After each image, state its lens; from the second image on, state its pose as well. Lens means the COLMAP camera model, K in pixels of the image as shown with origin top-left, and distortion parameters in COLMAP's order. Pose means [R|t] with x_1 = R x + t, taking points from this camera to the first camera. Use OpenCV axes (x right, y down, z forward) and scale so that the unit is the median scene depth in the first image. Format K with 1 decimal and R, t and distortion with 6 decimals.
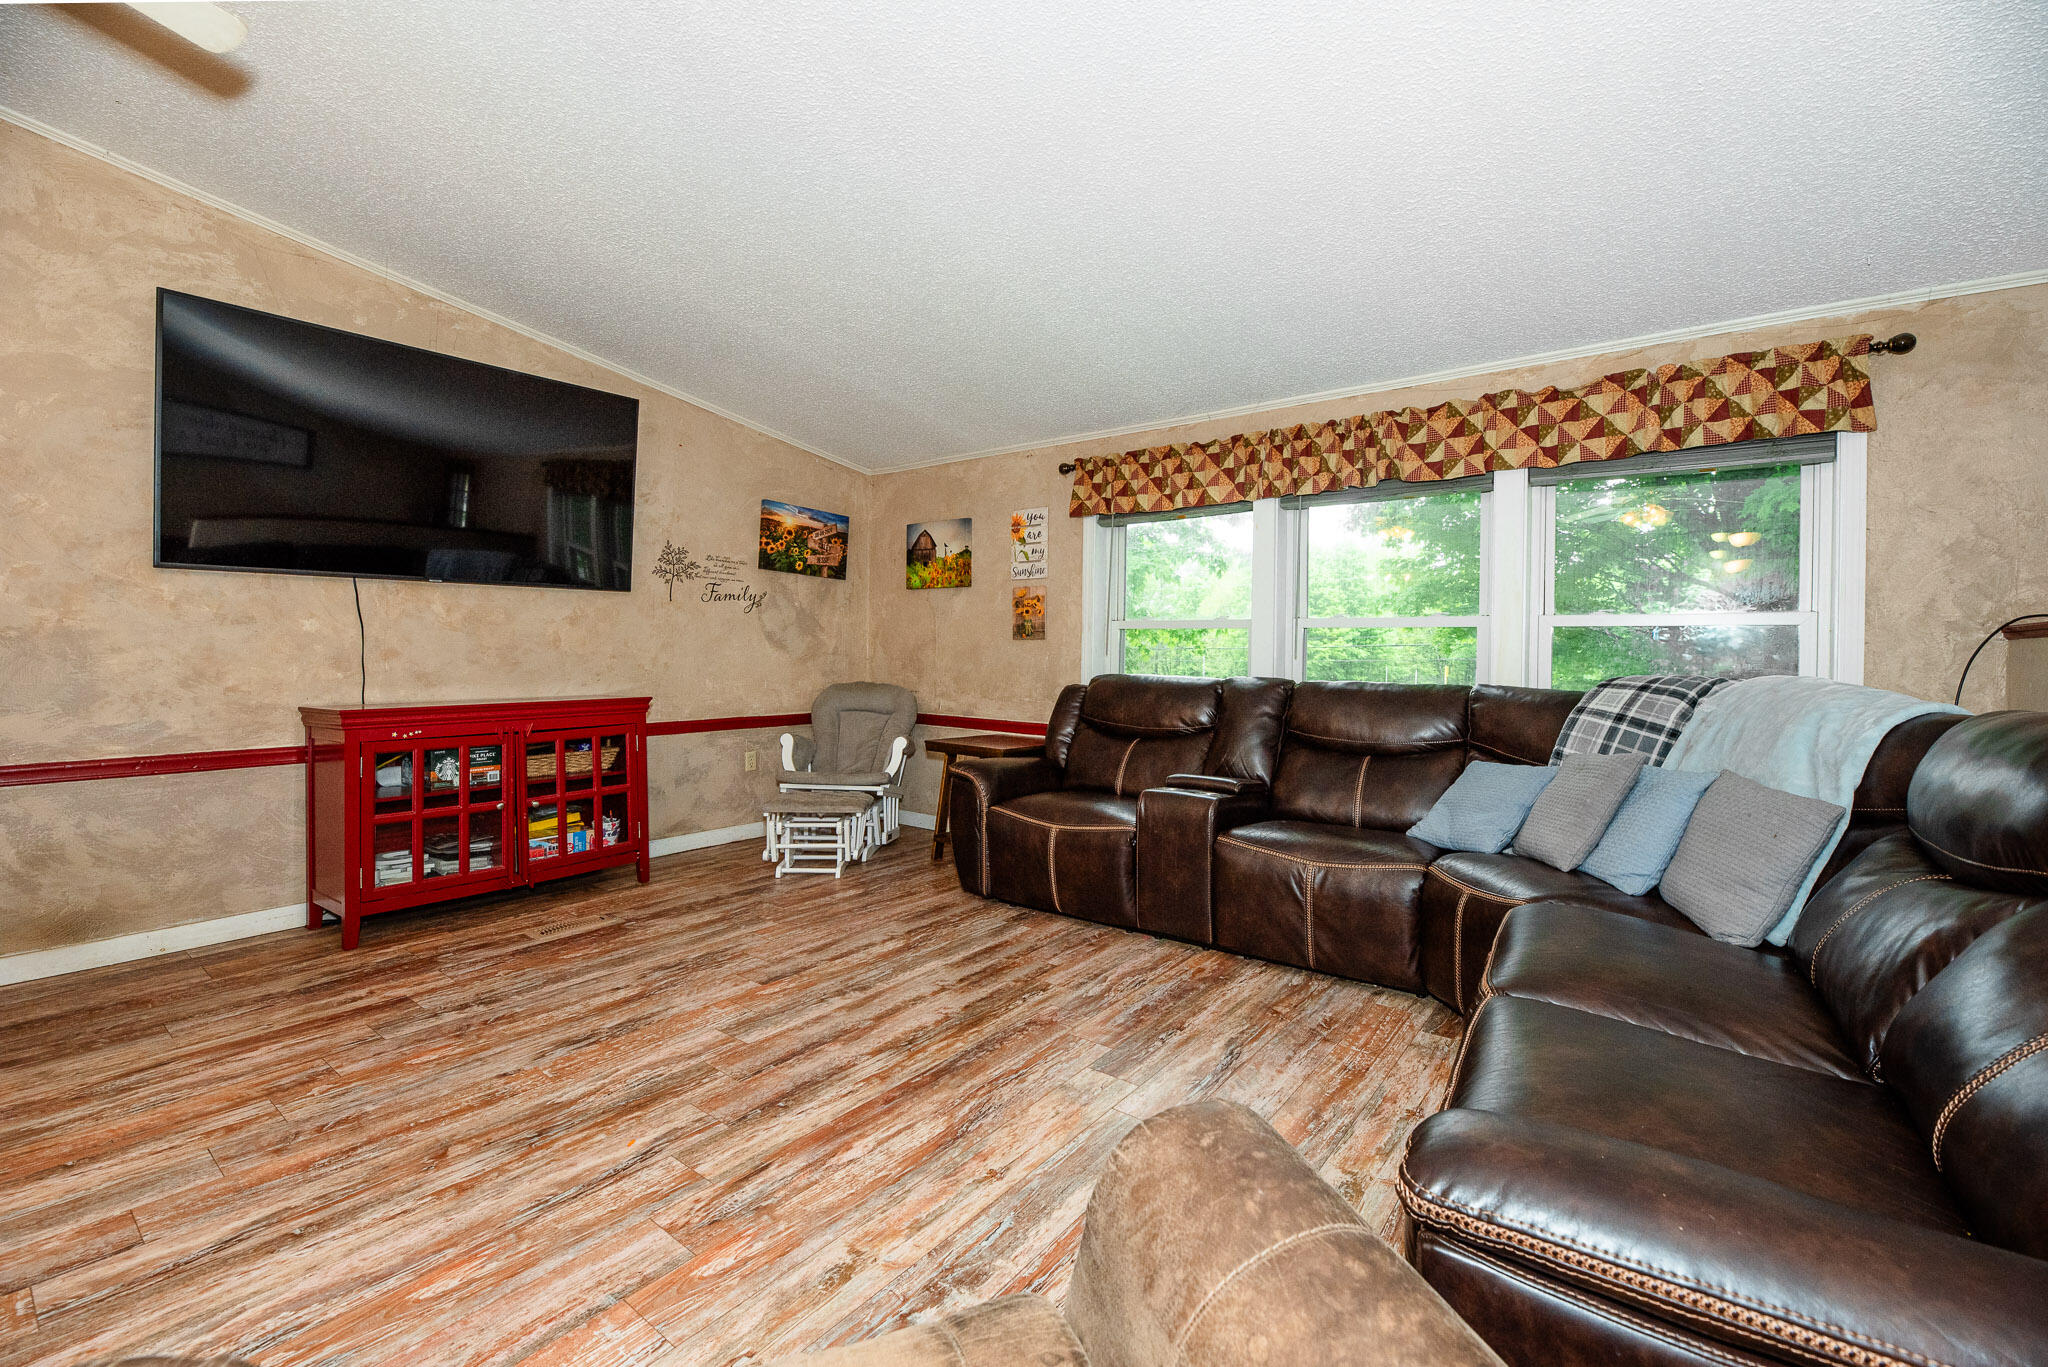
lens RADIAL K [[863.9, 0, 1050.8], [0, 863.9, 656.1], [0, 0, 1]] dist [-0.000590, -0.001409]
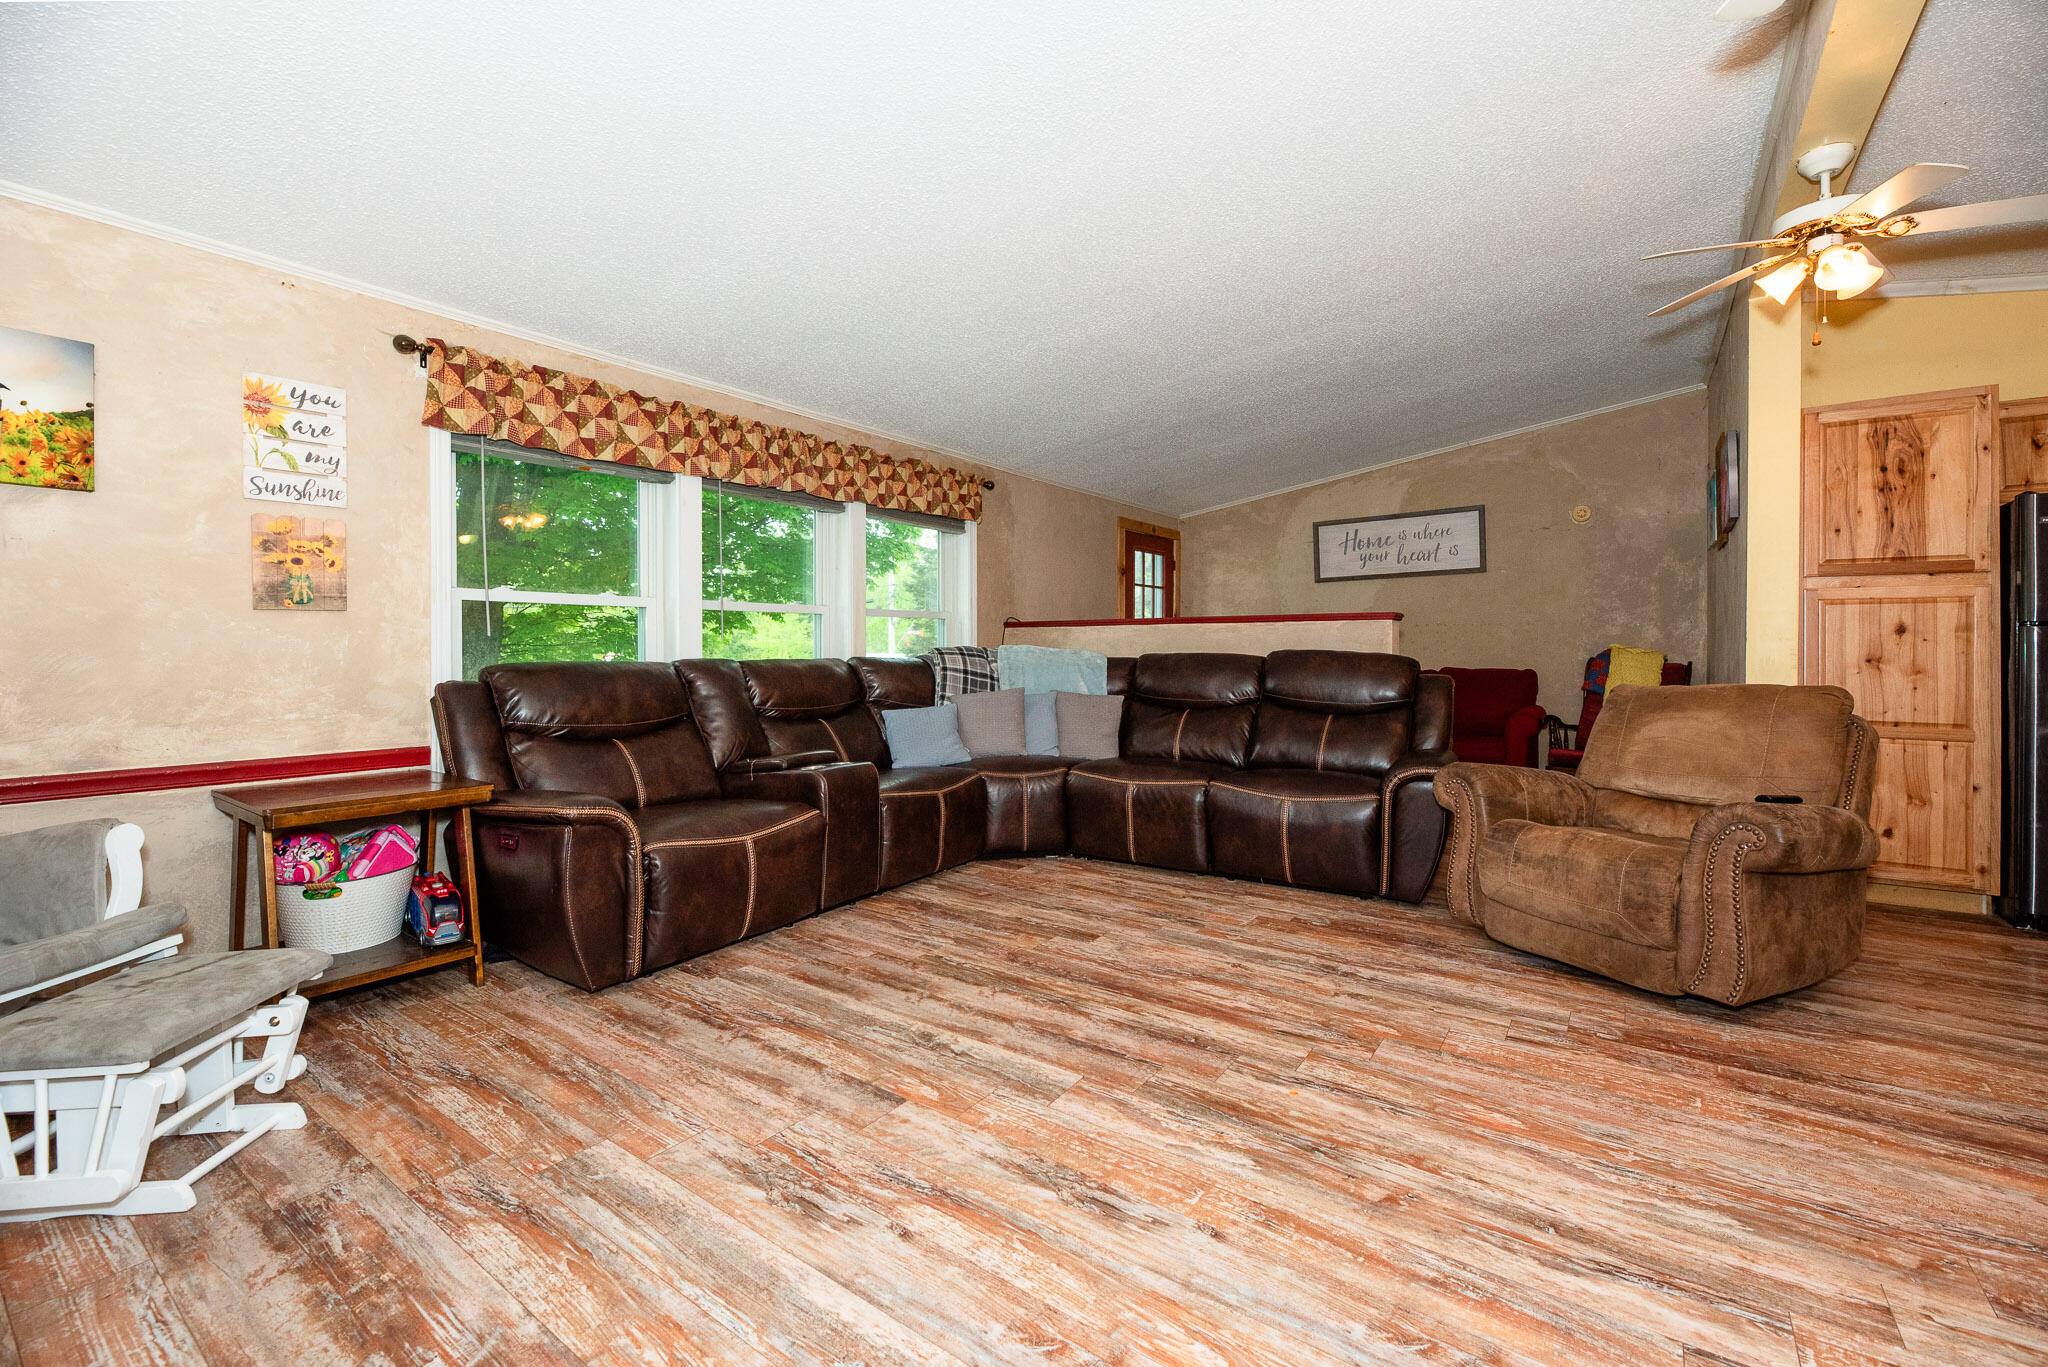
lens RADIAL K [[863.9, 0, 1022.7], [0, 863.9, 645.8], [0, 0, 1]] dist [-0.000590, -0.001409]
pose [[-0.030411, -0.010881, 0.999478, -1.052202], [0.008224, 0.999904, 0.011136, 0.003269], [-0.999504, 0.008558, -0.030318, 0.938306]]
